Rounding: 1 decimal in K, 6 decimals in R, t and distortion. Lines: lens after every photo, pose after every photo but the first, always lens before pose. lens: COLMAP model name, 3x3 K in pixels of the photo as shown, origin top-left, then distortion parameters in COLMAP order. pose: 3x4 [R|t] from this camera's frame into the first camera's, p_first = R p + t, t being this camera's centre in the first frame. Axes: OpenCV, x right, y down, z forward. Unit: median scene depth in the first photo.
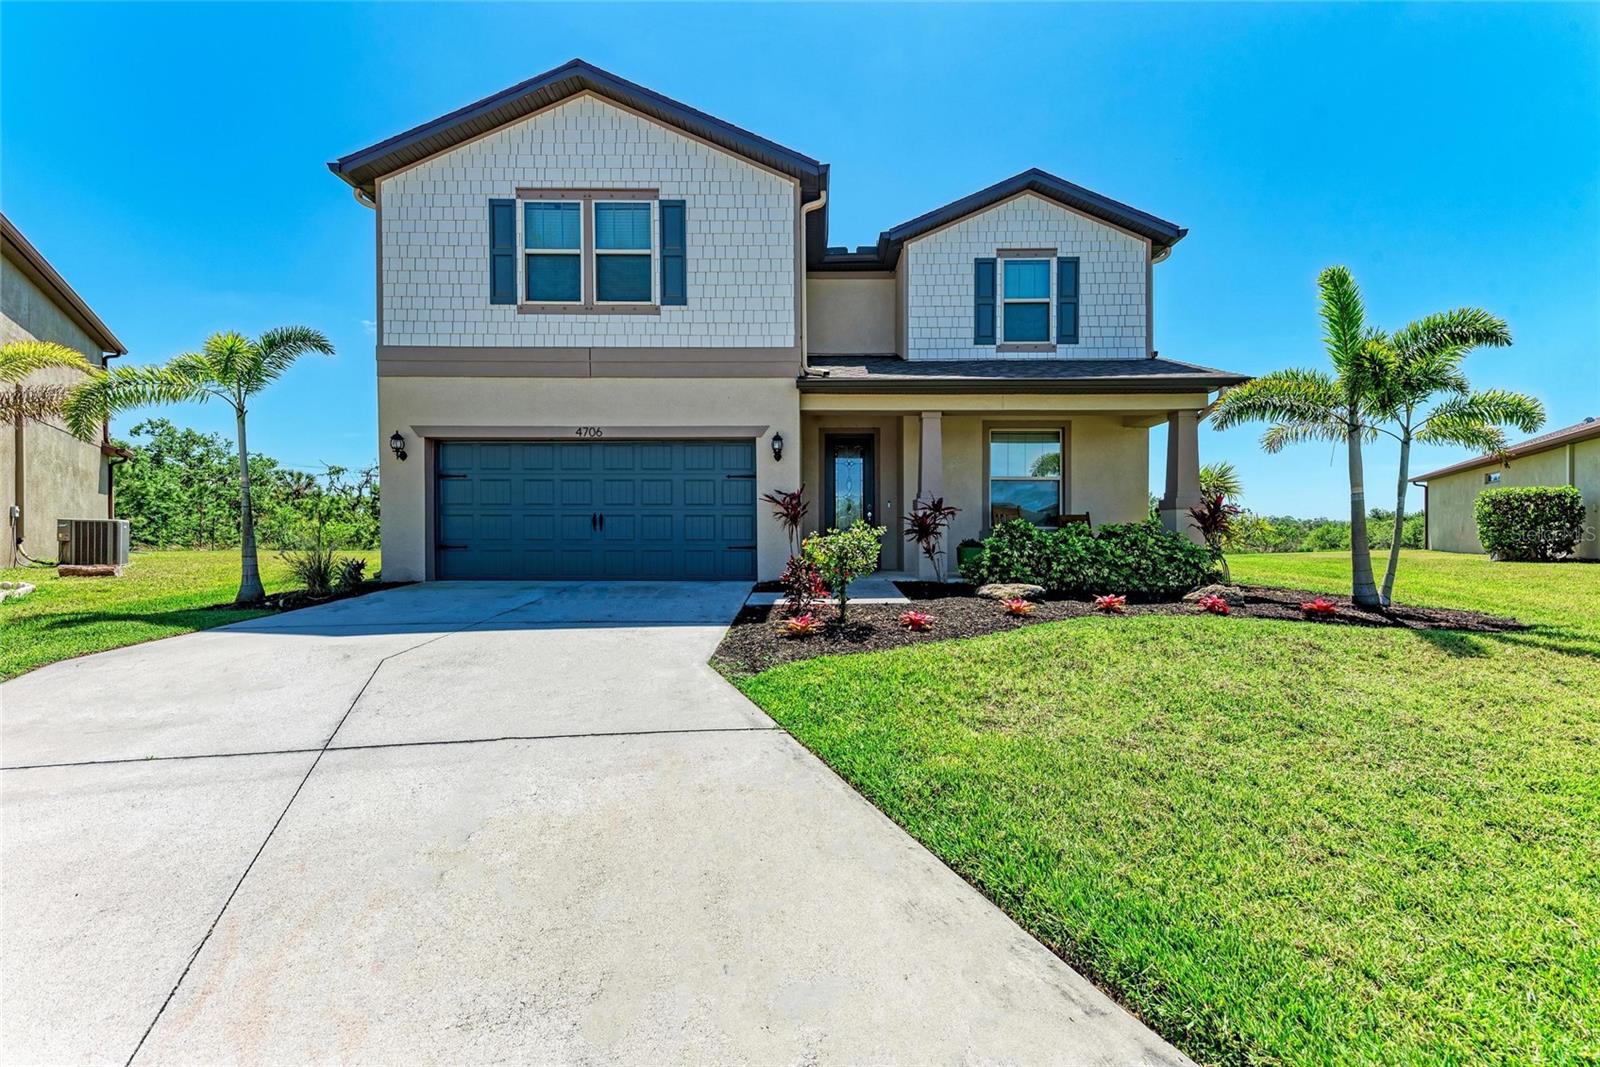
lens RADIAL K [[605.3, 0, 807.8], [0, 605.3, 528.9], [0, 0, 1]] dist [0.010743, -0.000078]
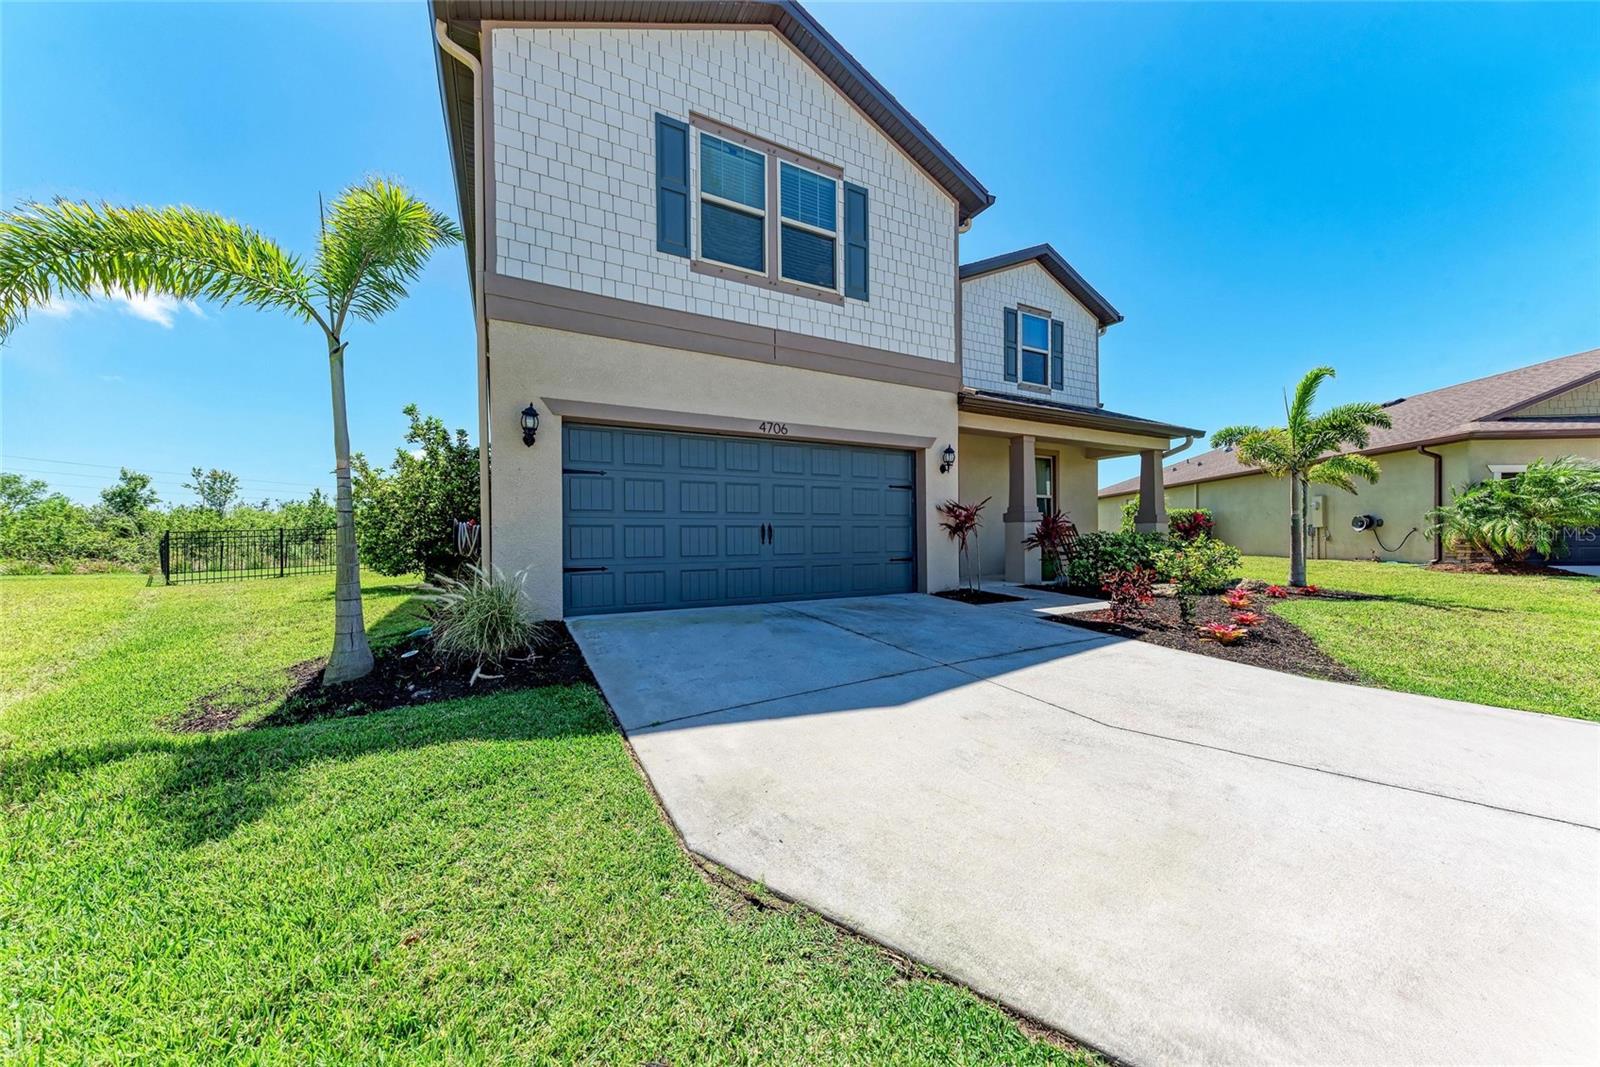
lens RADIAL K [[554.6, 0, 808.3], [0, 554.6, 534.3], [0, 0, 1]] dist [0.006872, 0.000159]
pose [[0.874338, -0.004773, 0.485294, -0.696563], [0.004286, 0.999989, 0.002113, -0.012200], [-0.485299, 0.000233, 0.874348, 0.294400]]
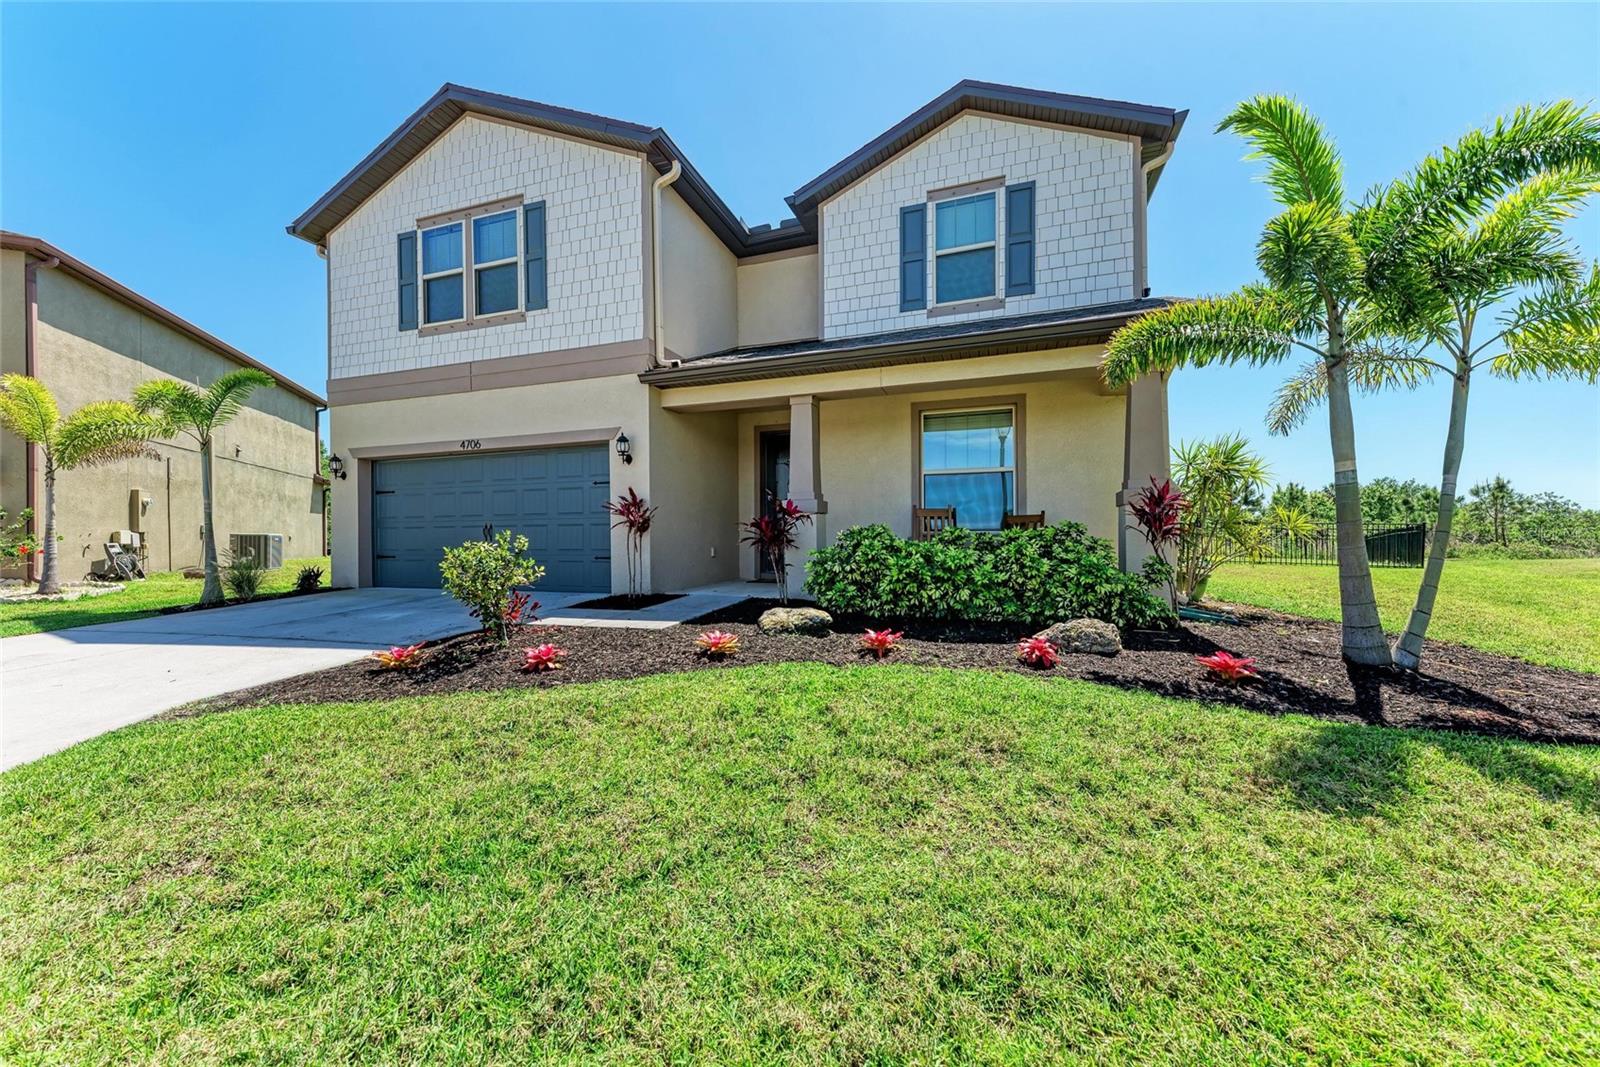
lens RADIAL K [[583.4, 0, 794.1], [0, 583.4, 531.1], [0, 0, 1]] dist [0.009064, -0.000440]
pose [[0.947518, -0.011460, -0.319496, 0.467478], [0.010456, 0.999934, -0.004857, -0.003610], [0.319531, 0.001262, 0.947575, 0.239362]]
